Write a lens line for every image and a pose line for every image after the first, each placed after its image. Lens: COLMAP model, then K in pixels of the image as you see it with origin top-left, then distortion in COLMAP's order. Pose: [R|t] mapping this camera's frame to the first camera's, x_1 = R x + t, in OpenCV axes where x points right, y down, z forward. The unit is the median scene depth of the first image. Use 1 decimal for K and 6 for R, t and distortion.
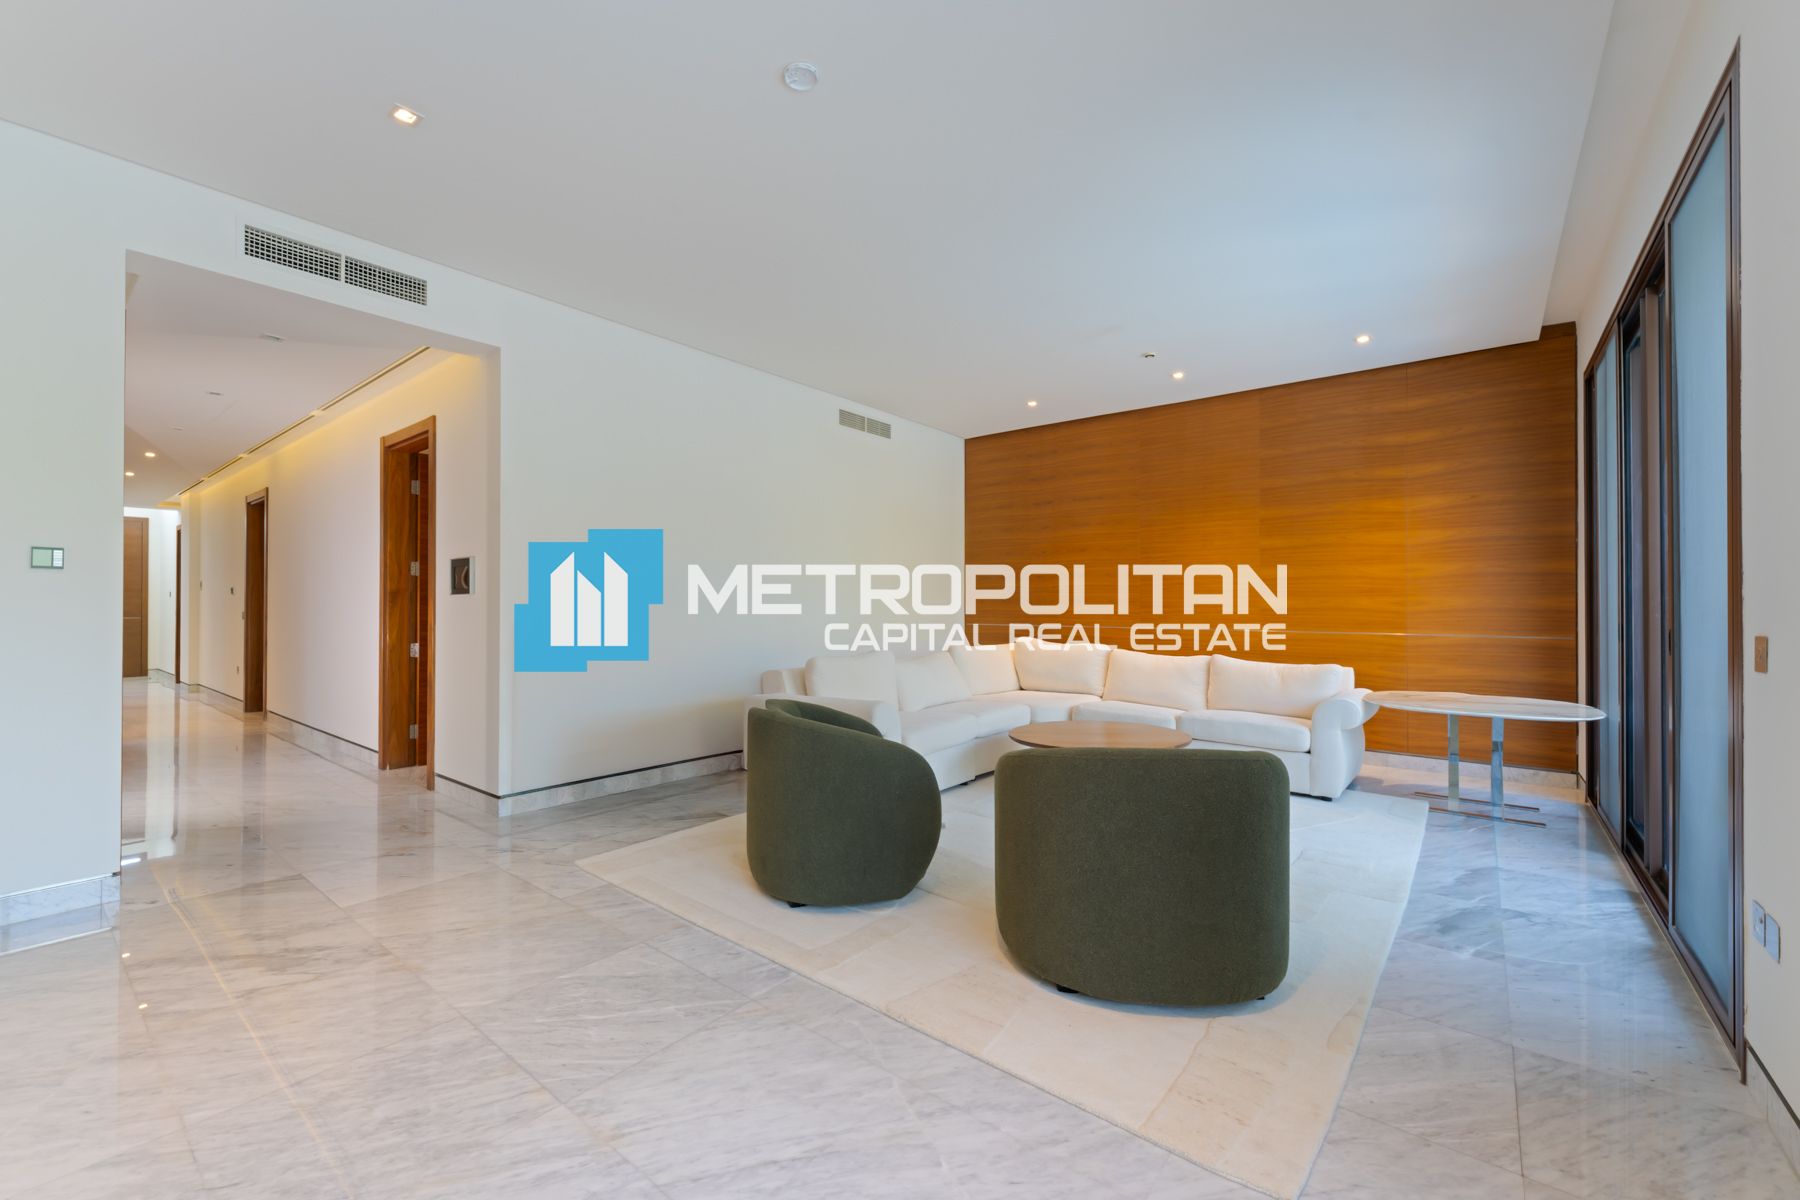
lens RADIAL K [[733.7, 0, 887.0], [0, 733.7, 602.3], [0, 0, 1]] dist [0.009373, -0.000331]
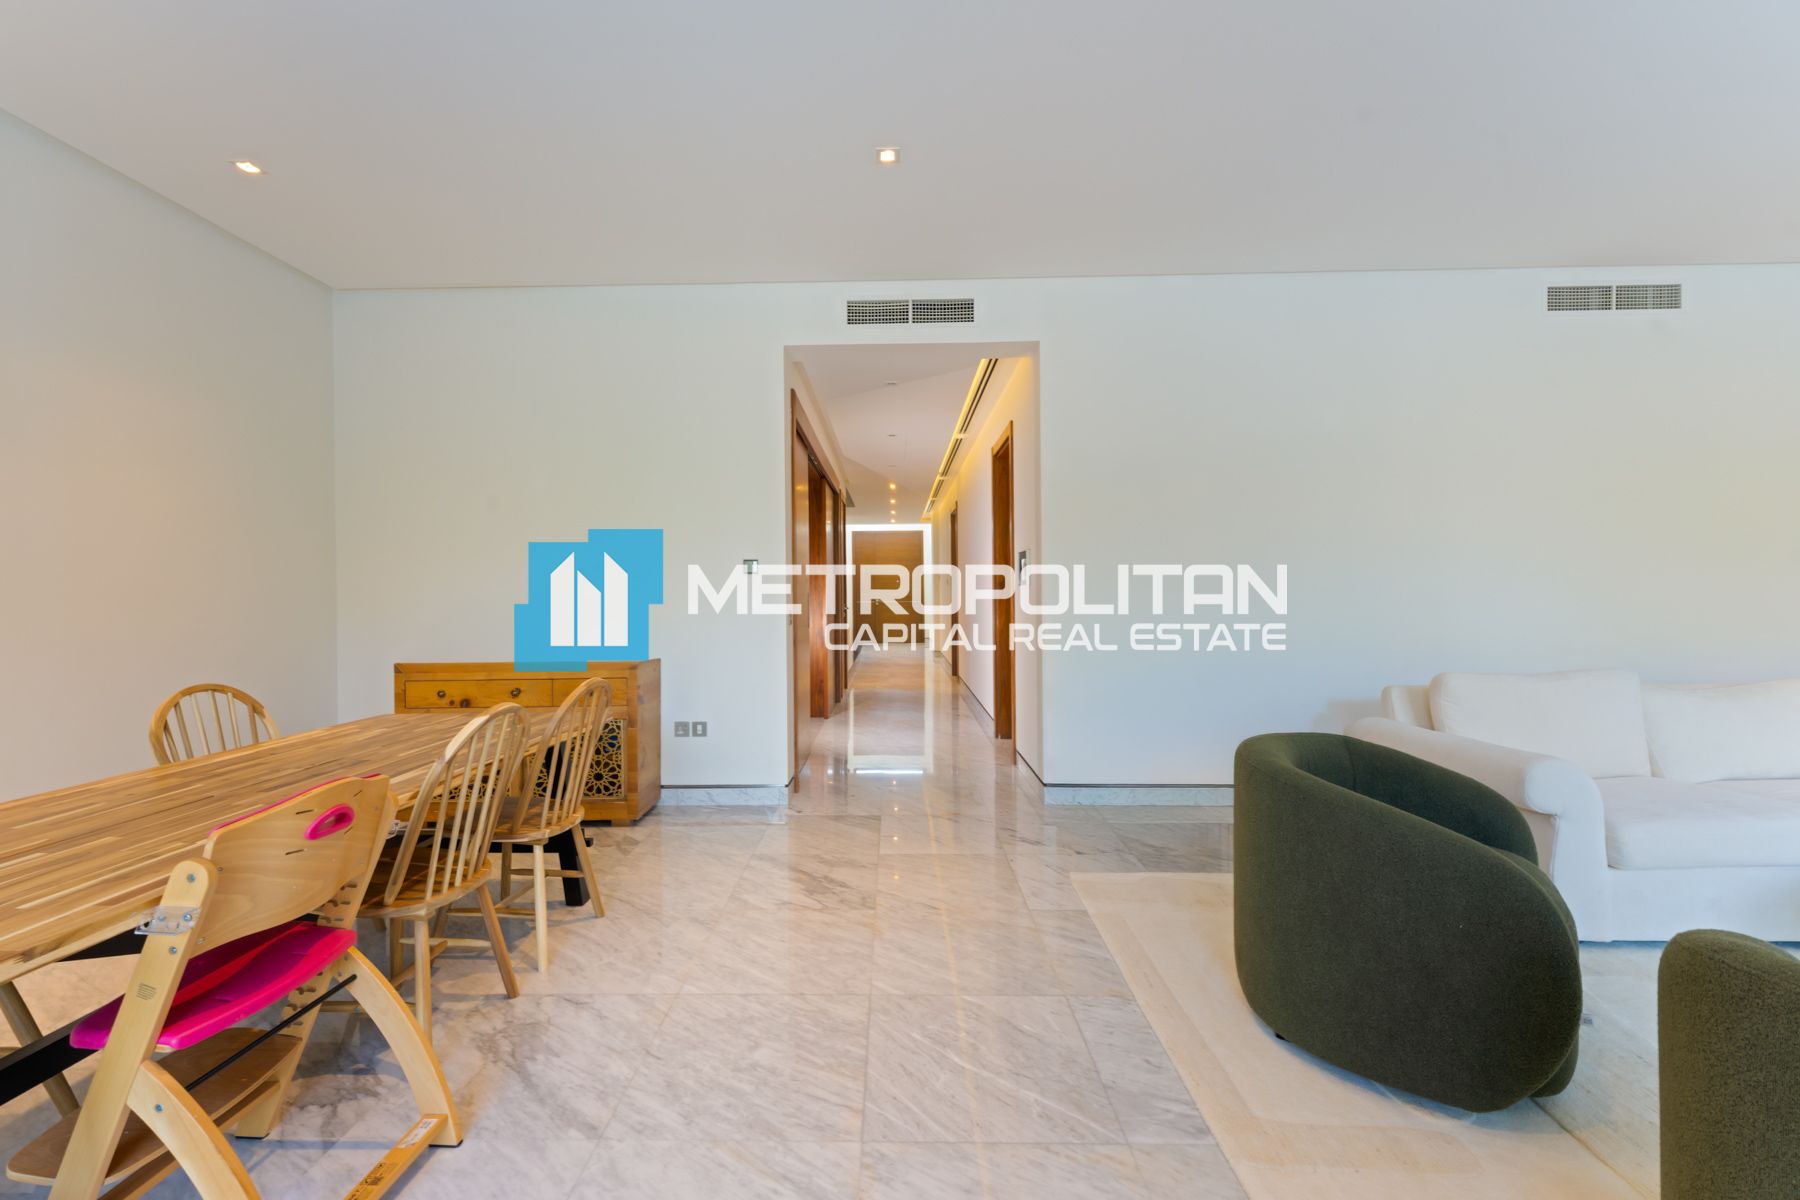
lens RADIAL K [[733.7, 0, 897.9], [0, 733.7, 594.1], [0, 0, 1]] dist [0.009373, -0.000331]
pose [[0.610576, -0.001735, -0.791956, 0.226487], [0.011651, 0.999909, 0.006793, -0.011468], [0.791872, -0.013375, 0.610540, 0.332635]]
